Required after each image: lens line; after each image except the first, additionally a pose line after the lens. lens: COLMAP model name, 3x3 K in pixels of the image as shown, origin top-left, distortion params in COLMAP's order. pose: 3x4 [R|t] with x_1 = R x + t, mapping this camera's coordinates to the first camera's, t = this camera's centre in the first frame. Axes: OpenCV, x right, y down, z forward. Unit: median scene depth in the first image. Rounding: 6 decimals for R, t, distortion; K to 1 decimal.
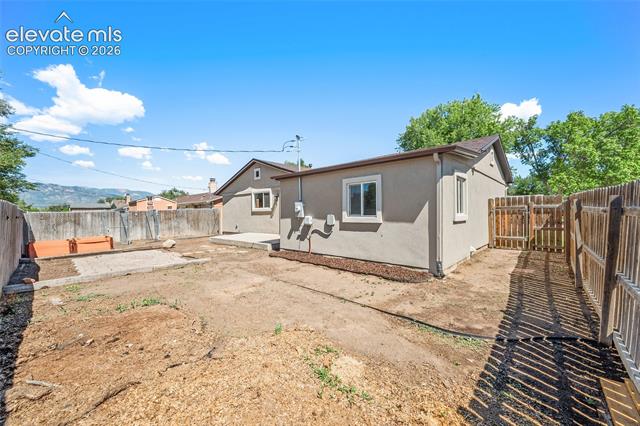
lens RADIAL K [[250.5, 0, 318.2], [0, 250.5, 213.3], [0, 0, 1]] dist [-0.001017, -0.000108]
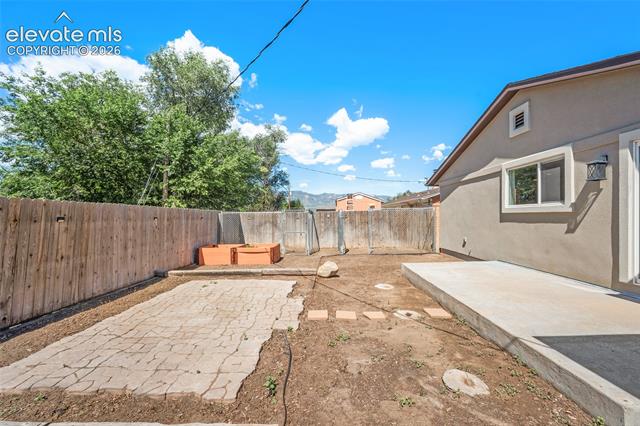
lens RADIAL K [[250.5, 0, 318.2], [0, 250.5, 213.3], [0, 0, 1]] dist [-0.001017, -0.000108]
pose [[0.639609, 0.006513, -0.768673, -0.144664], [-0.010948, 0.999940, -0.000637, -0.003540], [0.768623, 0.008823, 0.639641, 0.514784]]
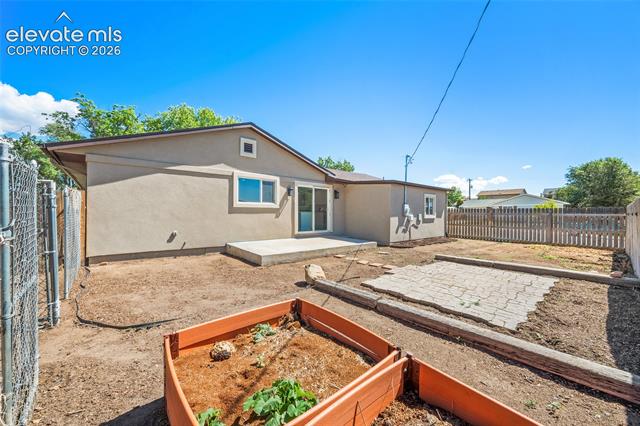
lens RADIAL K [[240.8, 0, 320.1], [0, 240.8, 216.9], [0, 0, 1]] dist [-0.000278, -0.000021]
pose [[0.146916, 0.008609, 0.989112, -0.847949], [-0.002925, 0.999962, -0.008269, 0.021364], [-0.989145, -0.001678, 0.146935, 0.763663]]
